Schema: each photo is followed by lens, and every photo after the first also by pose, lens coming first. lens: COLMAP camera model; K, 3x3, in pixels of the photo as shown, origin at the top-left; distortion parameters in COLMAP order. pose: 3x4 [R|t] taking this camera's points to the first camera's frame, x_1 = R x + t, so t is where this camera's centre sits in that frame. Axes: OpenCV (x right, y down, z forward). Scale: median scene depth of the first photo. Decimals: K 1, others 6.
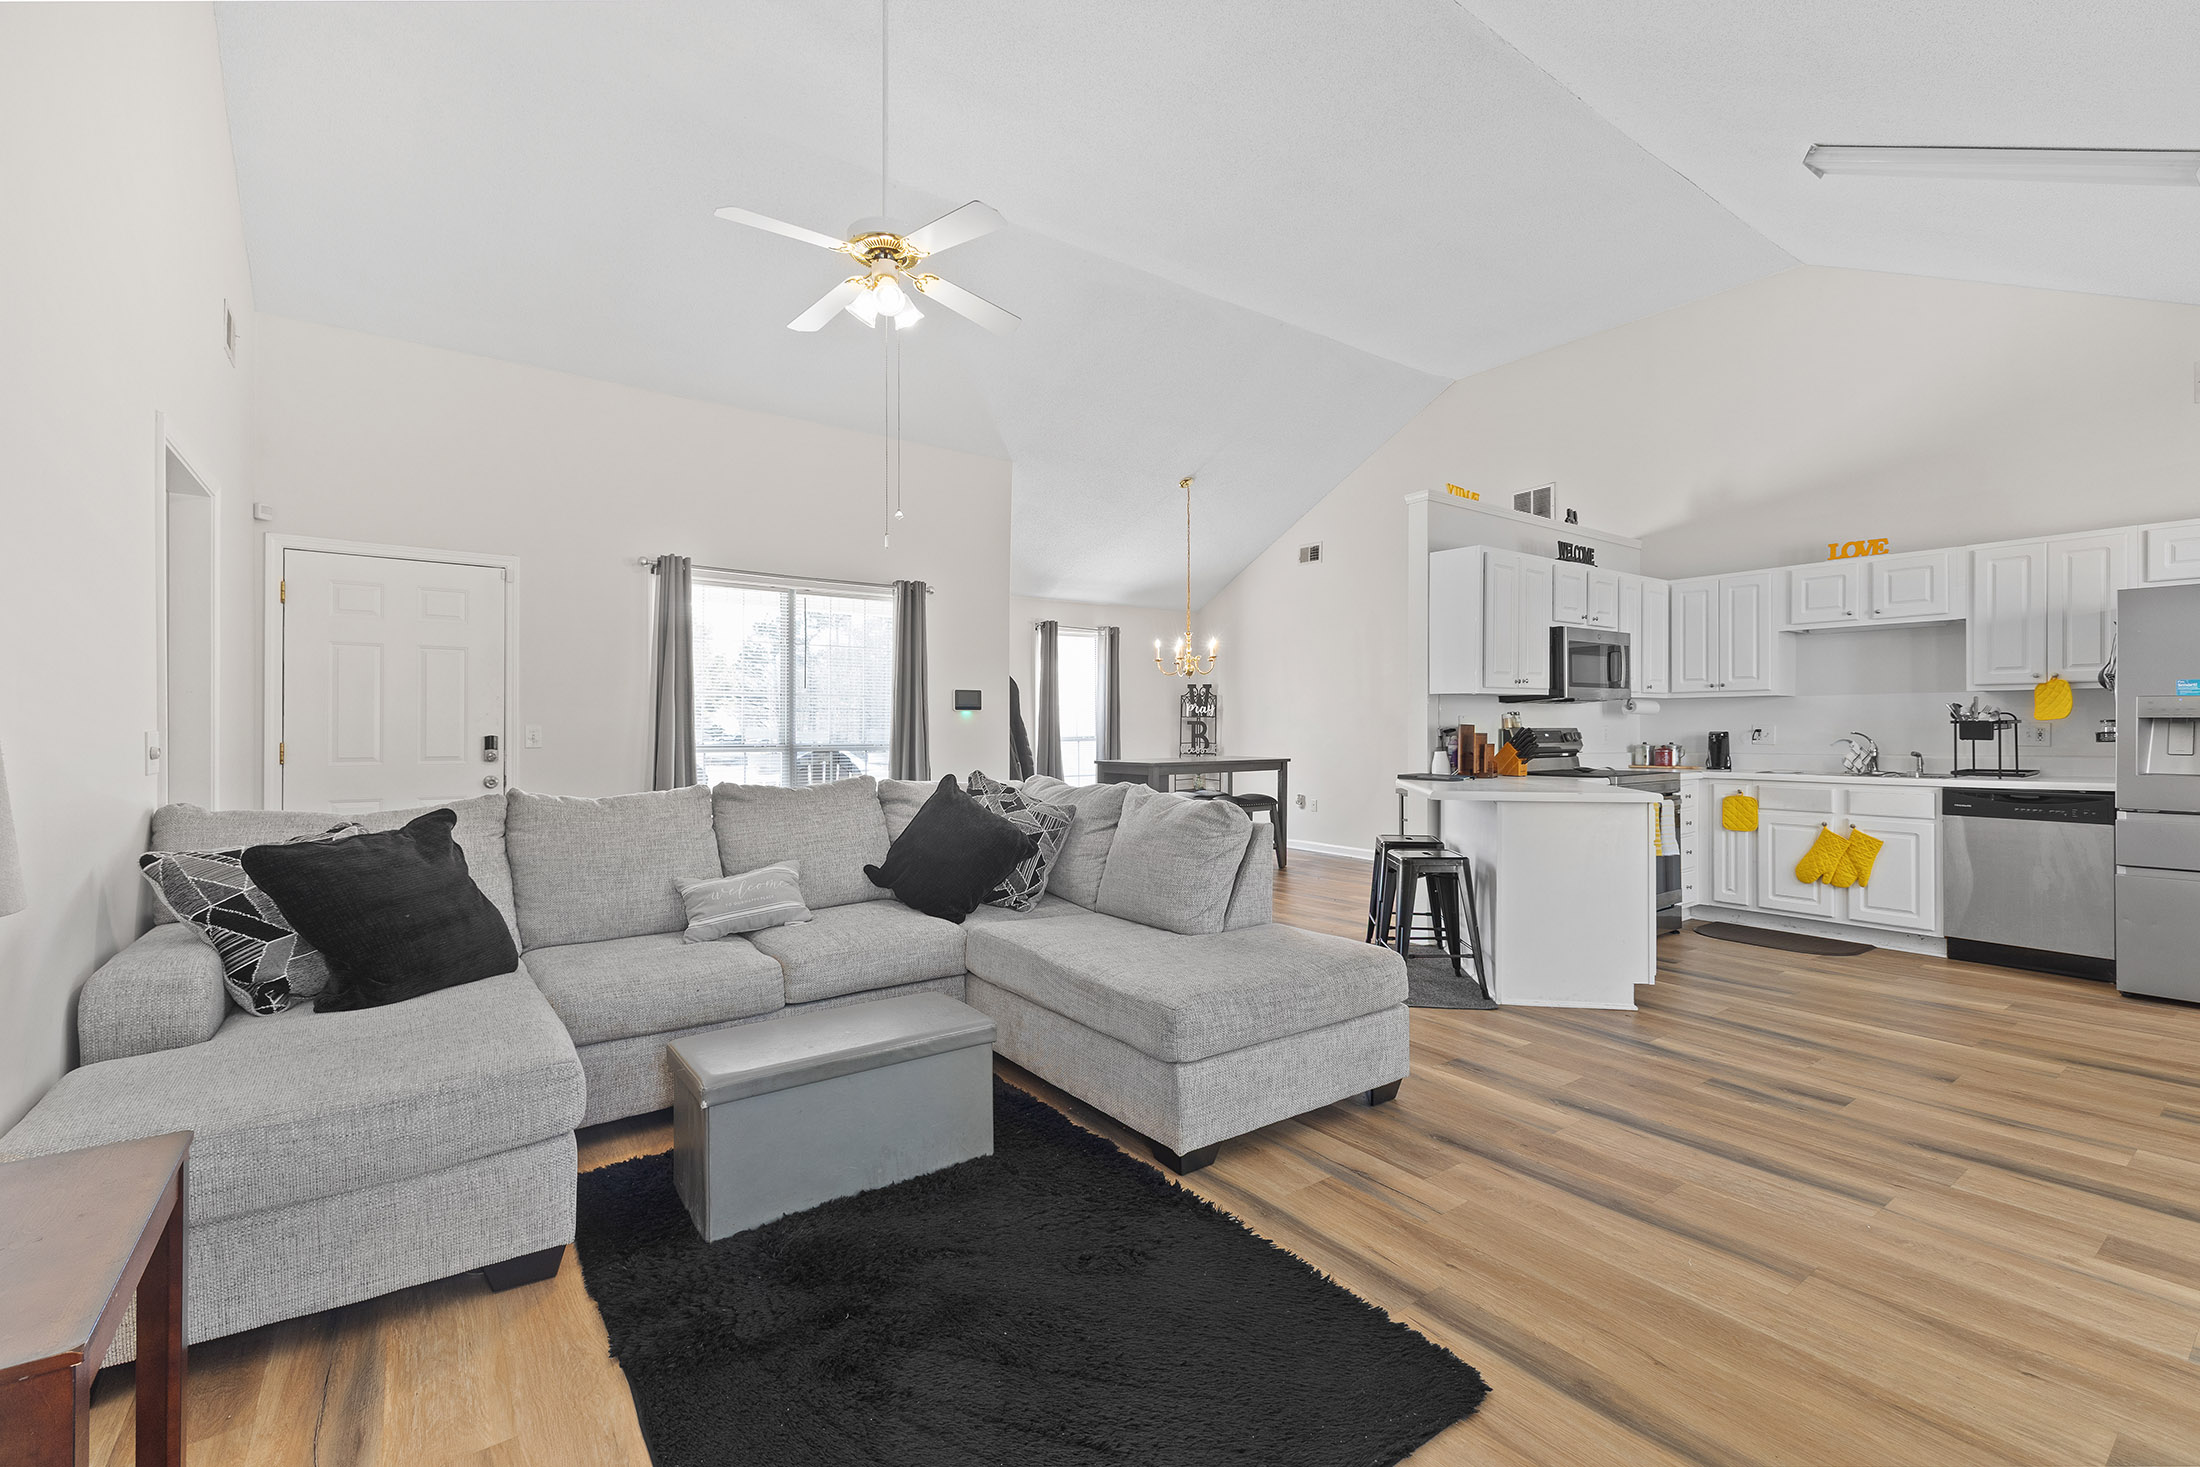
lens RADIAL K [[954.1, 0, 1101.5], [0, 954.1, 728.1], [0, 0, 1]] dist [0.011867, -0.000142]
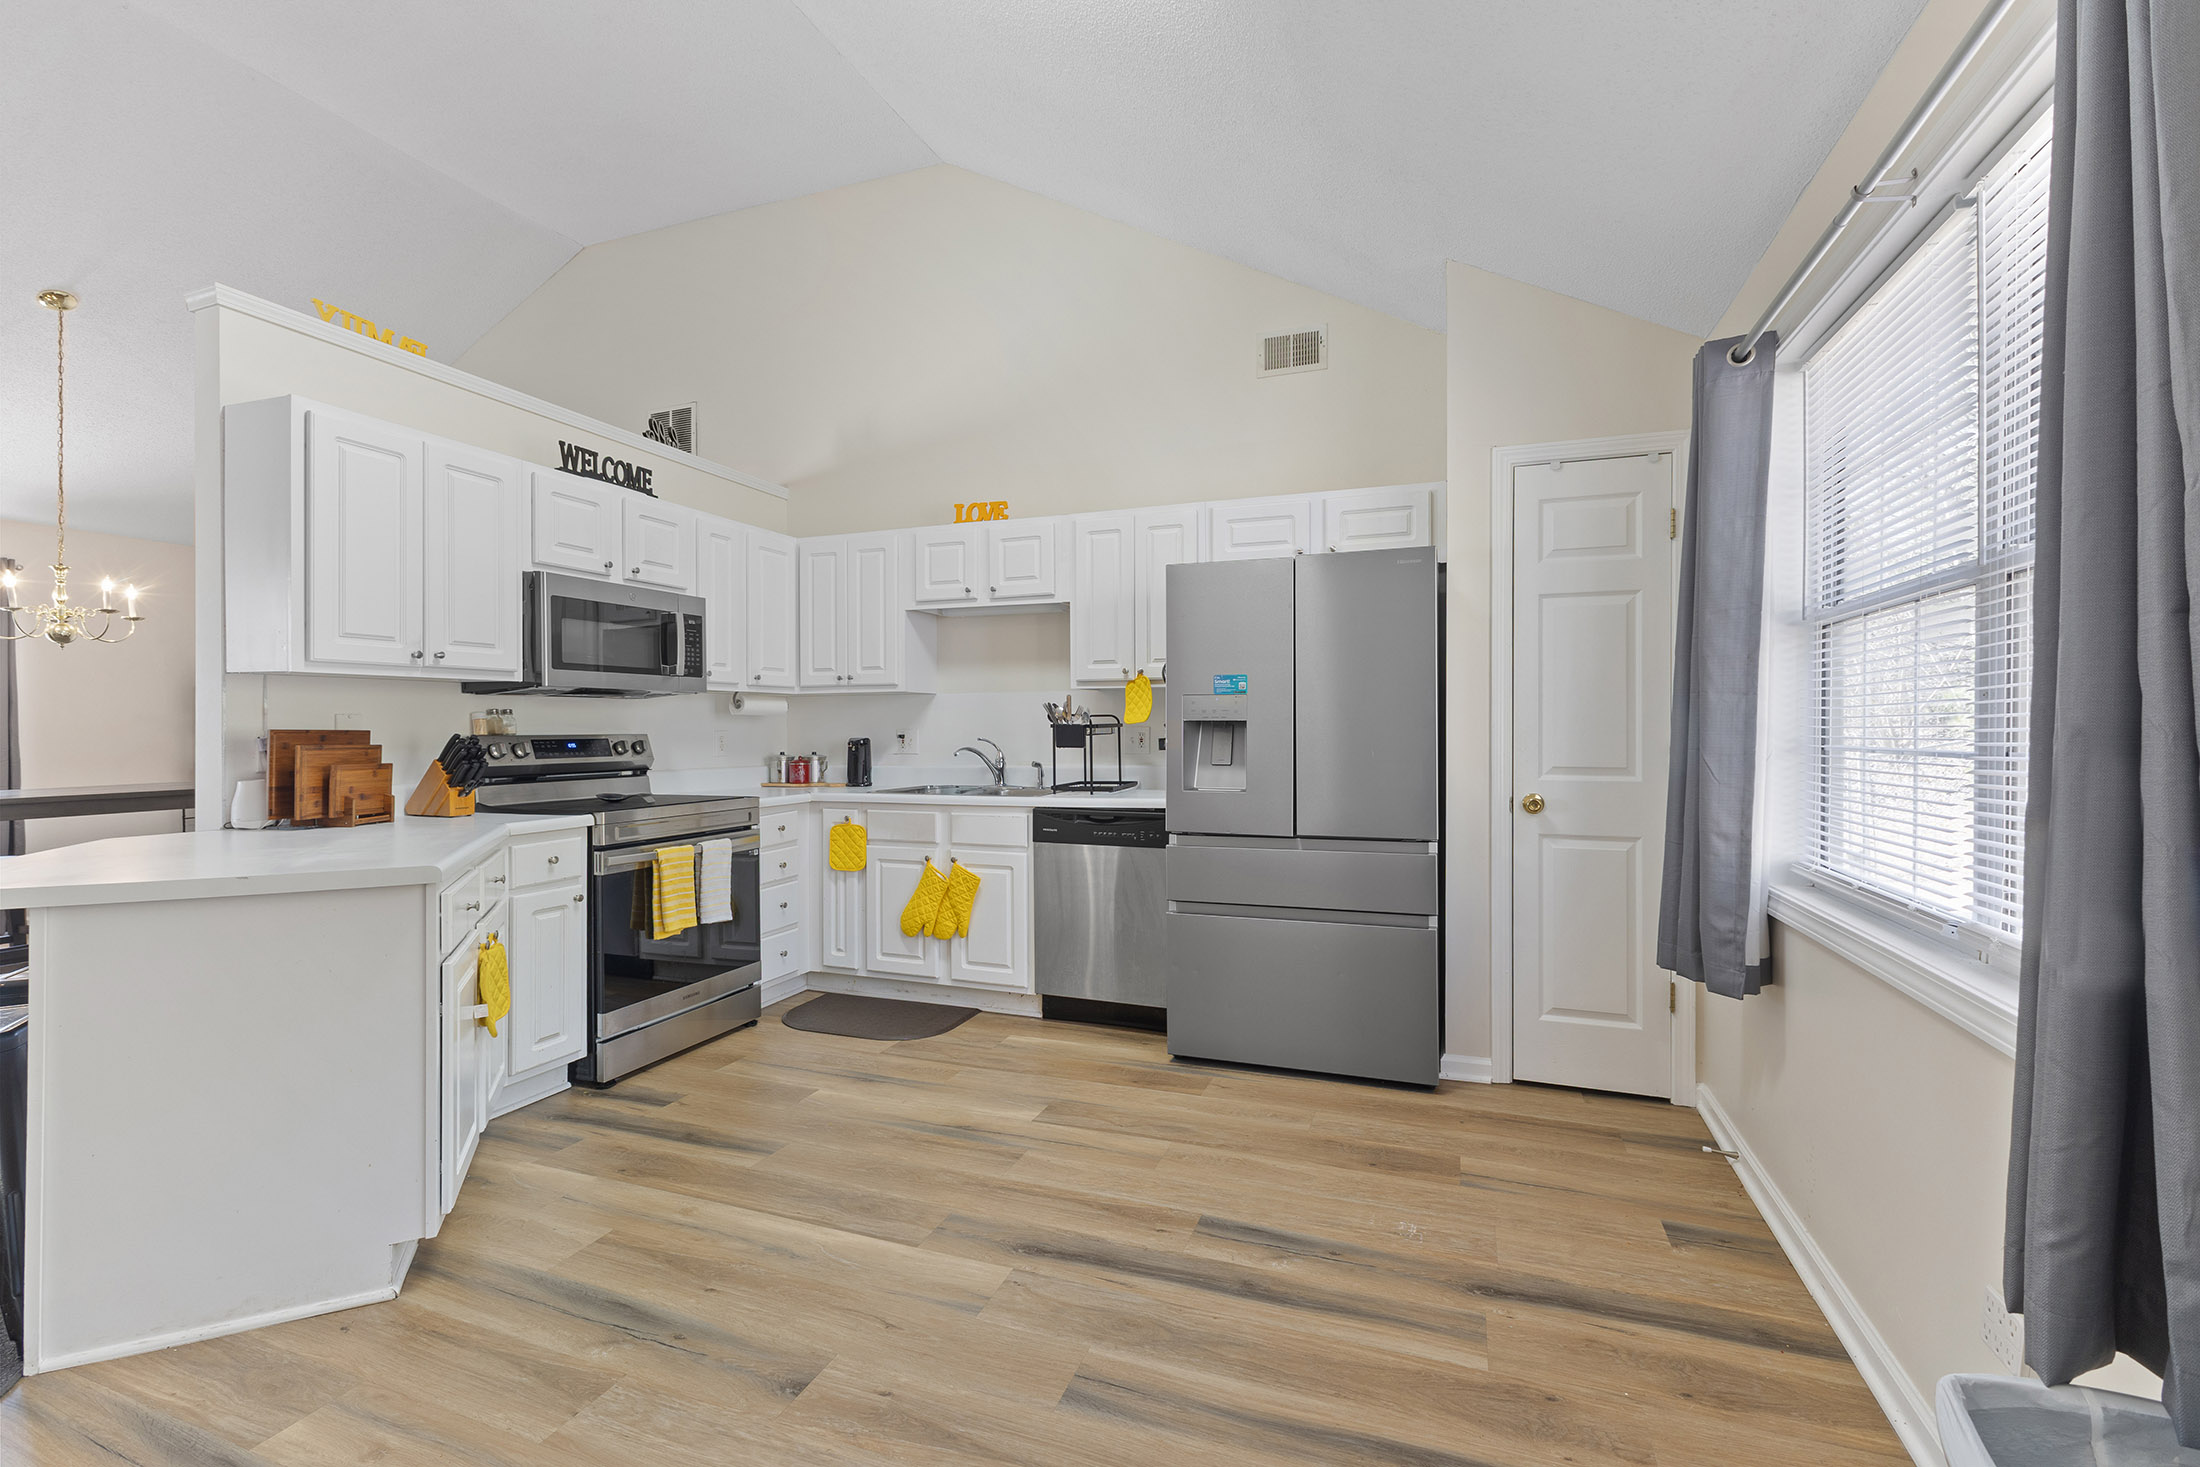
lens RADIAL K [[954.1, 0, 1101.5], [0, 954.1, 728.1], [0, 0, 1]] dist [0.011867, -0.000142]
pose [[0.838888, -0.000084, 0.544304, 0.449807], [0.002581, 0.999989, -0.003823, -0.001179], [-0.544298, 0.004612, 0.838879, 0.281257]]
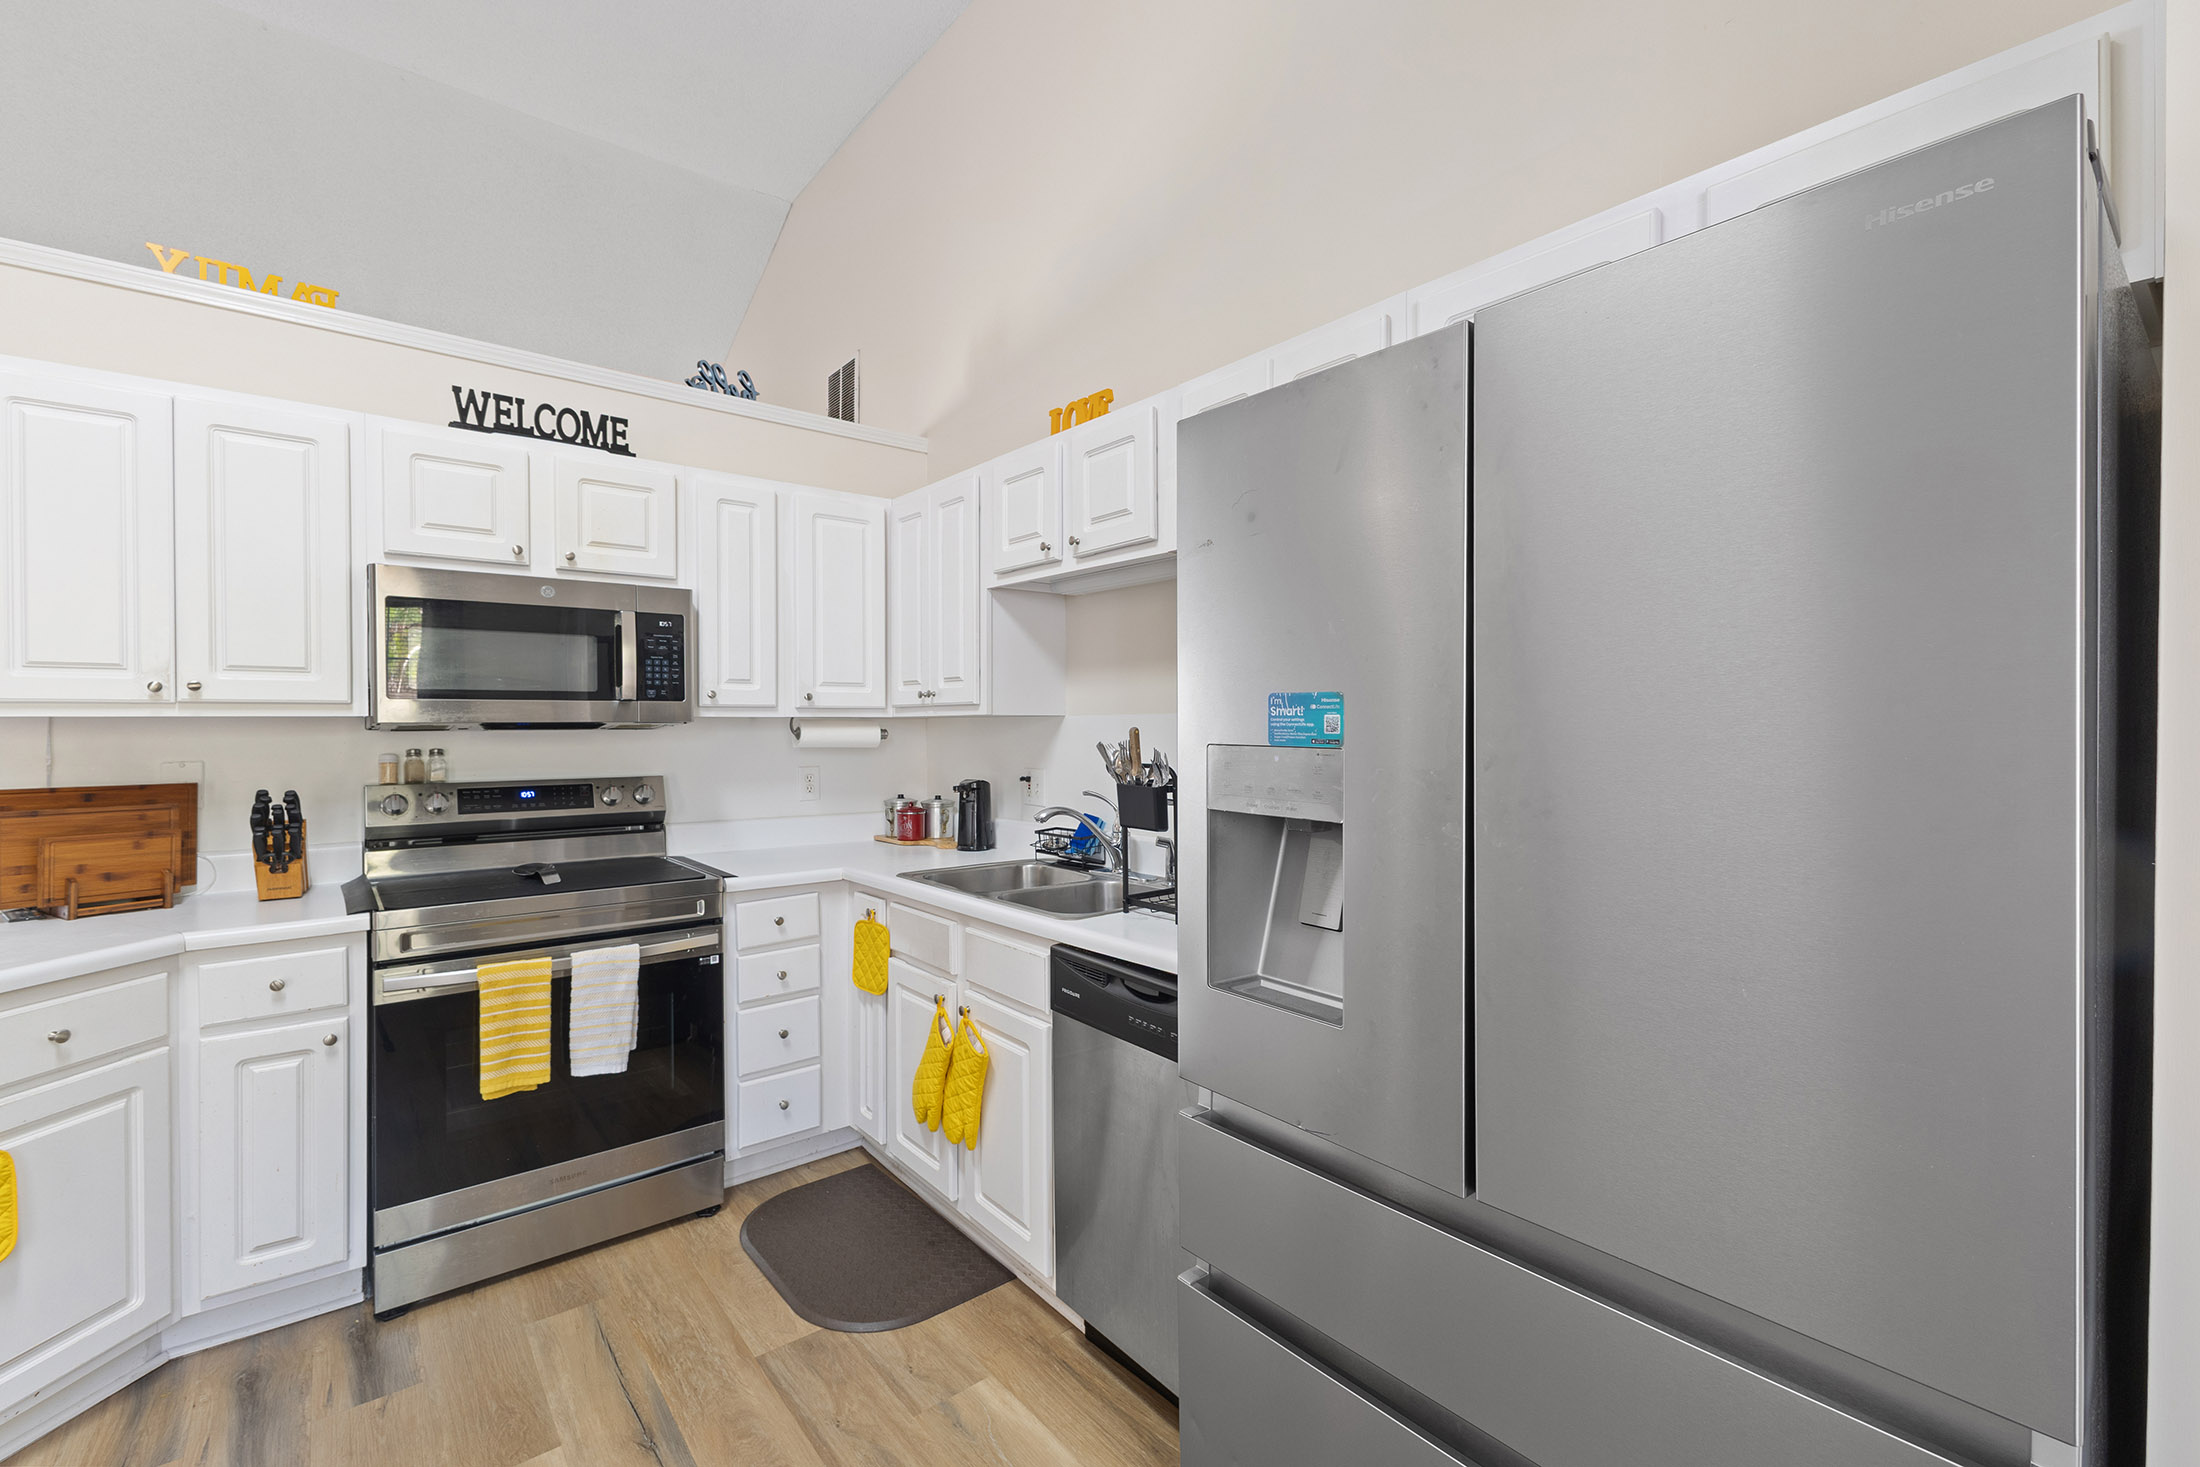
lens RADIAL K [[947.5, 0, 1100.0], [0, 947.5, 733.5], [0, 0, 1]] dist [0.001873, -0.000266]
pose [[0.998616, 0.000714, 0.052588, 0.798903], [-0.001023, 0.999982, 0.005842, -0.029716], [-0.052583, -0.005888, 0.998599, 0.539935]]
